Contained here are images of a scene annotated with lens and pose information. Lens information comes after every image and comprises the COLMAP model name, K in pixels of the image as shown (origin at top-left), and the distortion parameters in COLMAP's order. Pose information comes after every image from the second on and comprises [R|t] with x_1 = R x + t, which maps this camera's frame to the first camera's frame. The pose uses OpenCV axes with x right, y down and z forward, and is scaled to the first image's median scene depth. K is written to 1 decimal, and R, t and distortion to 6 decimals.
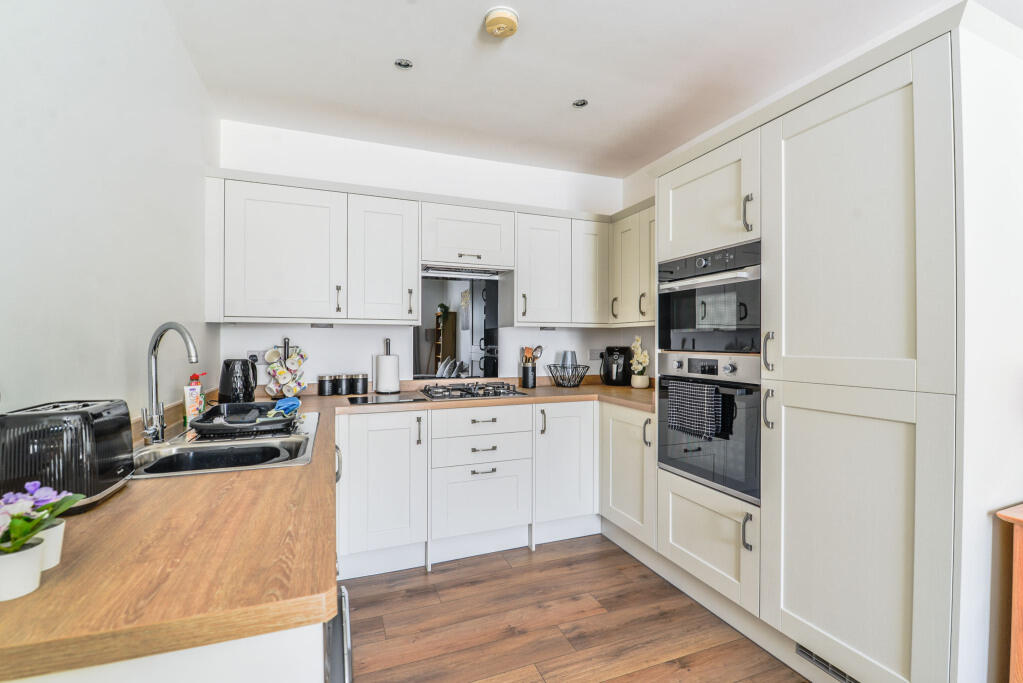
lens RADIAL K [[460.9, 0, 516.5], [0, 460.9, 343.2], [0, 0, 1]] dist [-0.002607, -0.000357]
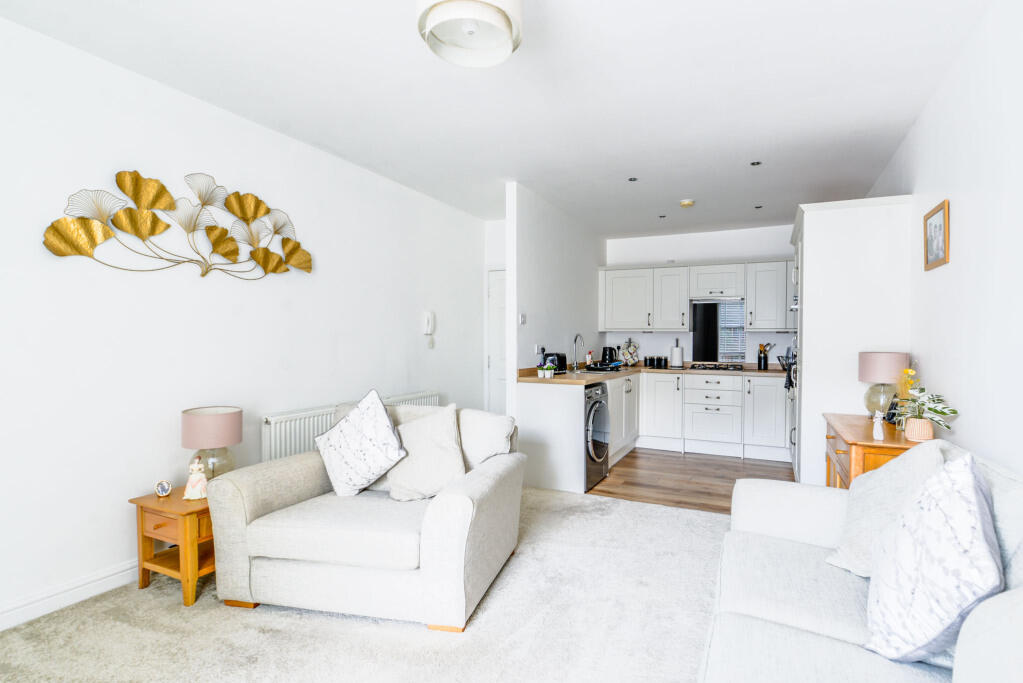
lens RADIAL K [[460.9, 0, 557.5], [0, 460.9, 344.3], [0, 0, 1]] dist [-0.002607, -0.000357]
pose [[0.702897, 0.014018, -0.711153, 0.792245], [-0.009657, 0.999902, 0.010165, -0.000949], [0.711226, -0.000278, 0.702964, -0.754749]]
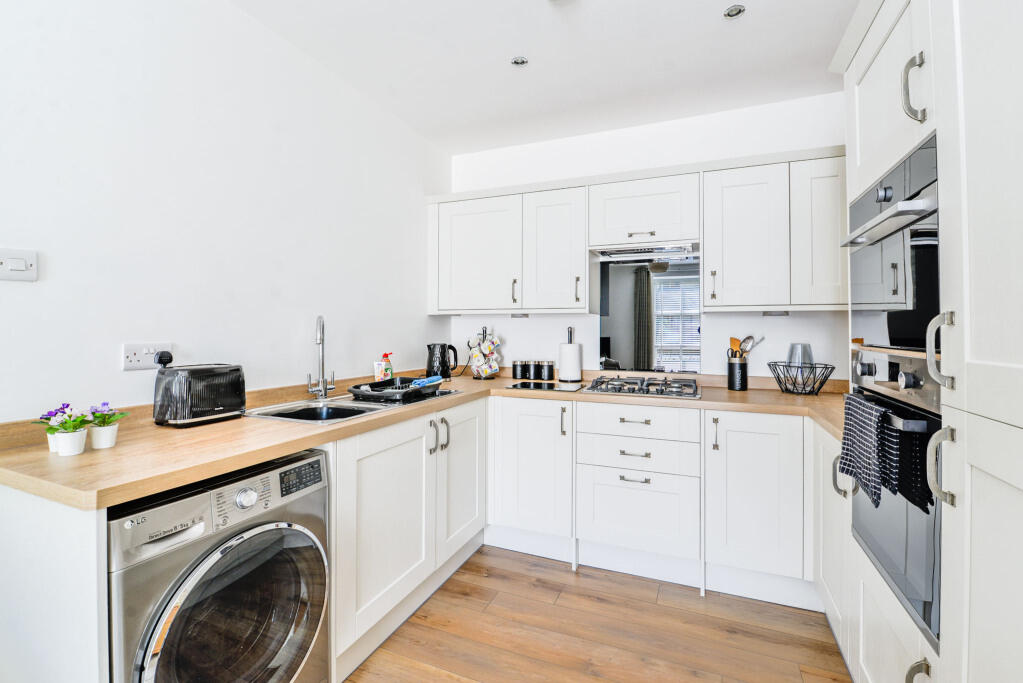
lens RADIAL K [[460.9, 0, 501.0], [0, 460.9, 323.5], [0, 0, 1]] dist [-0.002607, -0.000357]
pose [[0.712085, -0.007186, -0.702056, 0.347920], [-0.006010, 0.999849, -0.016331, -0.000662], [0.702068, 0.015848, 0.711934, 0.189679]]
